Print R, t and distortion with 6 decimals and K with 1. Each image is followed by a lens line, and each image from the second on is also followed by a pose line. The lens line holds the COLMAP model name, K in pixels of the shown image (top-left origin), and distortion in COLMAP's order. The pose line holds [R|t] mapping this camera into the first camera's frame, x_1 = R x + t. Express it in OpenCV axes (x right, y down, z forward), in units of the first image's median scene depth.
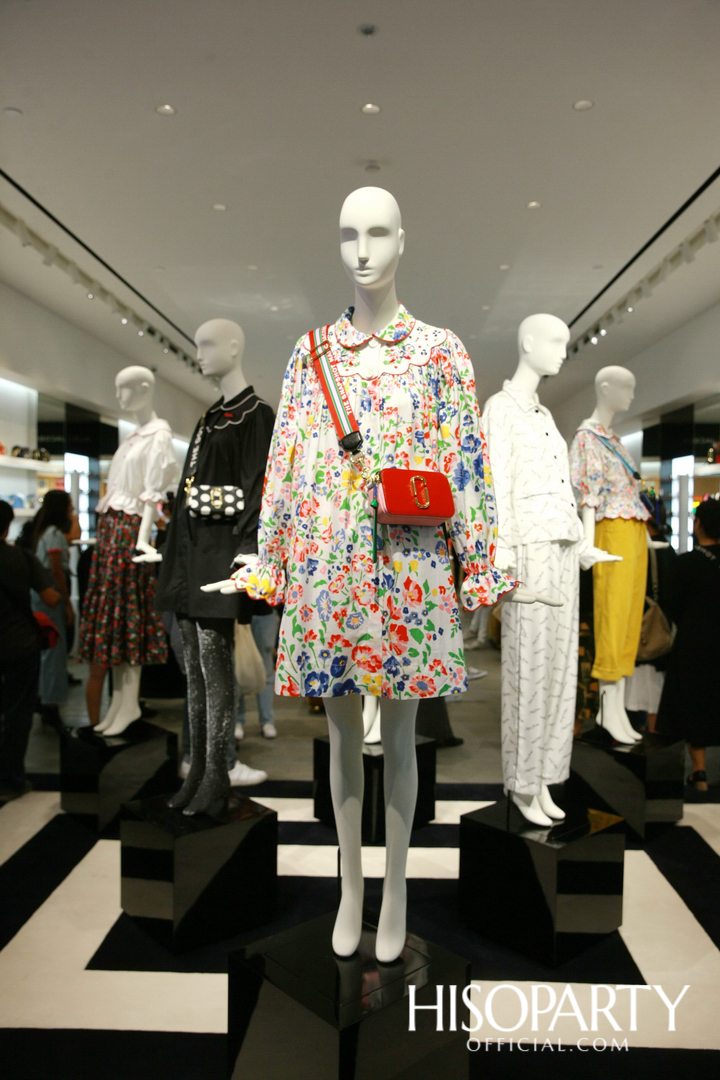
lens RADIAL K [[849.9, 0, 366.7], [0, 849.9, 545.4], [0, 0, 1]] dist [-0.054983, 0.020787]
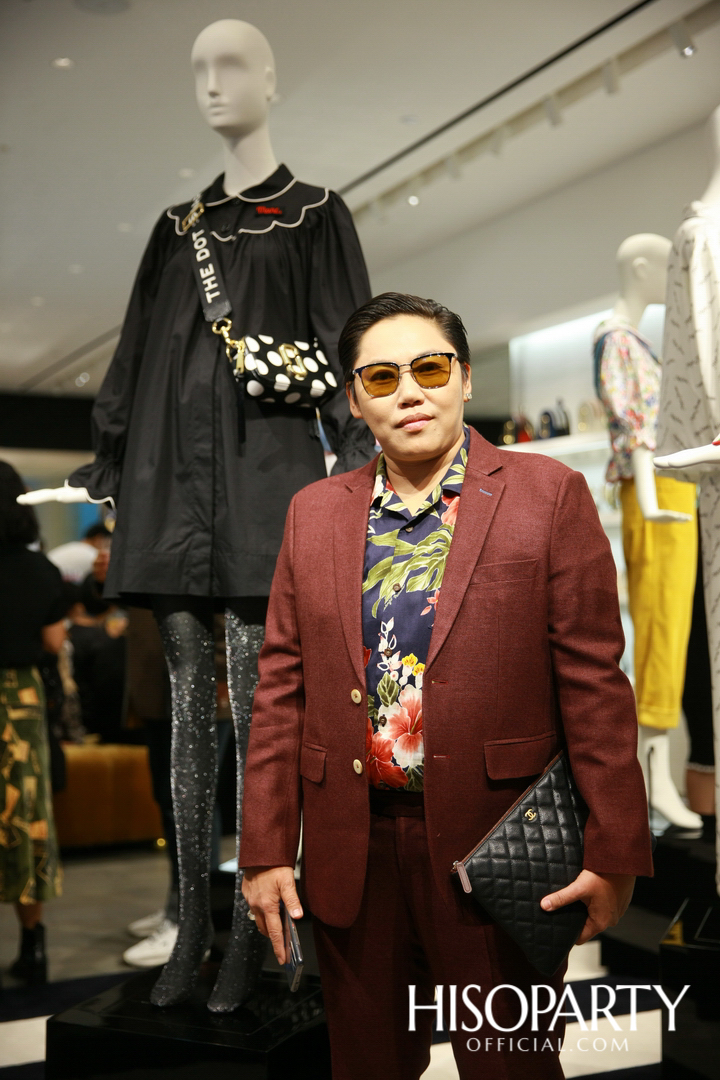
lens RADIAL K [[1355.1, 0, 357.7], [0, 1355.1, 556.1], [0, 0, 1]] dist [0.051671, 0.000000]
pose [[0.897779, -0.000849, 0.440446, -0.368739], [0.021772, 0.998861, -0.042453, 0.071275], [-0.439909, 0.047703, 0.896775, 0.189016]]
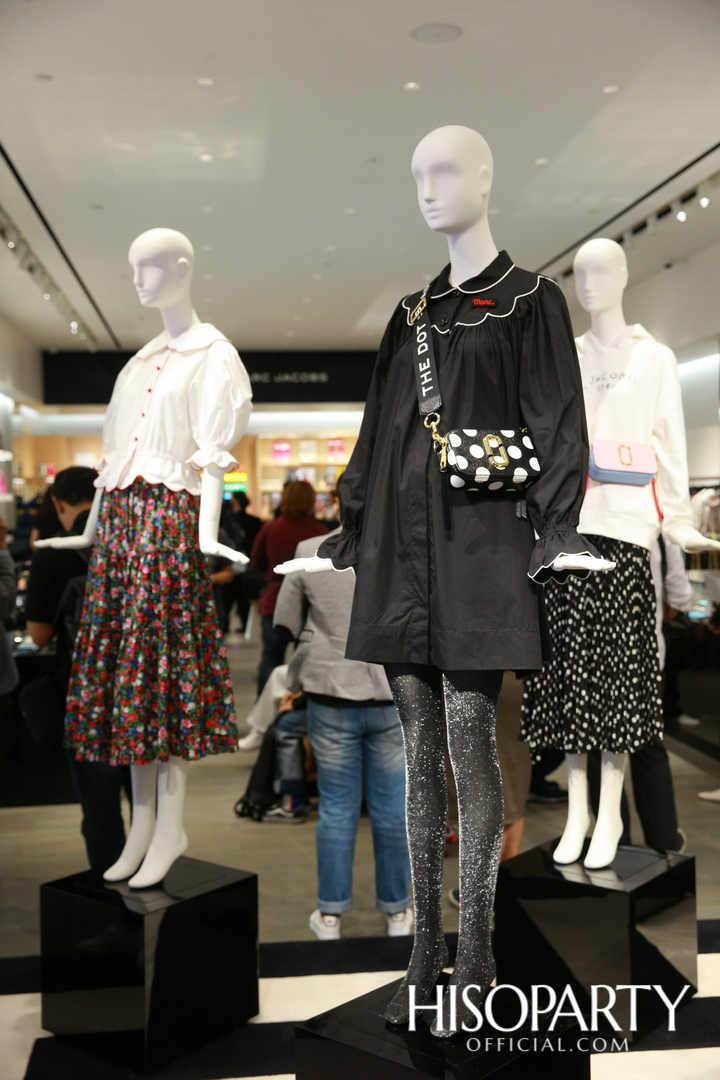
lens RADIAL K [[1260.0, 0, 381.8], [0, 1260.0, 539.8], [0, 0, 1]] dist [0.043041, 0.000000]
pose [[0.988138, -0.030118, 0.150585, -0.274982], [0.030060, 0.999545, 0.002662, -0.002267], [-0.150597, 0.001896, 0.988593, 0.151338]]
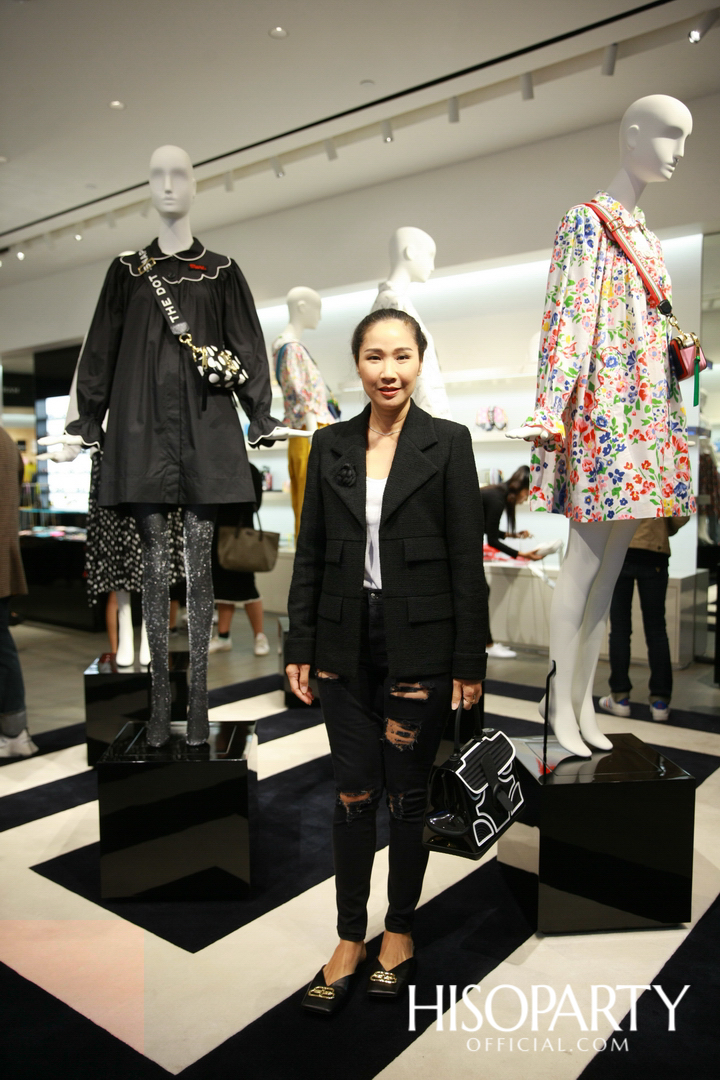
lens RADIAL K [[849.9, 0, 352.4], [0, 849.9, 543.5], [0, 0, 1]] dist [-0.054983, 0.020787]
pose [[0.611366, -0.069897, 0.788255, -0.576877], [0.035791, 0.997515, 0.060694, 0.057764], [-0.790538, -0.008894, 0.612348, 0.279615]]
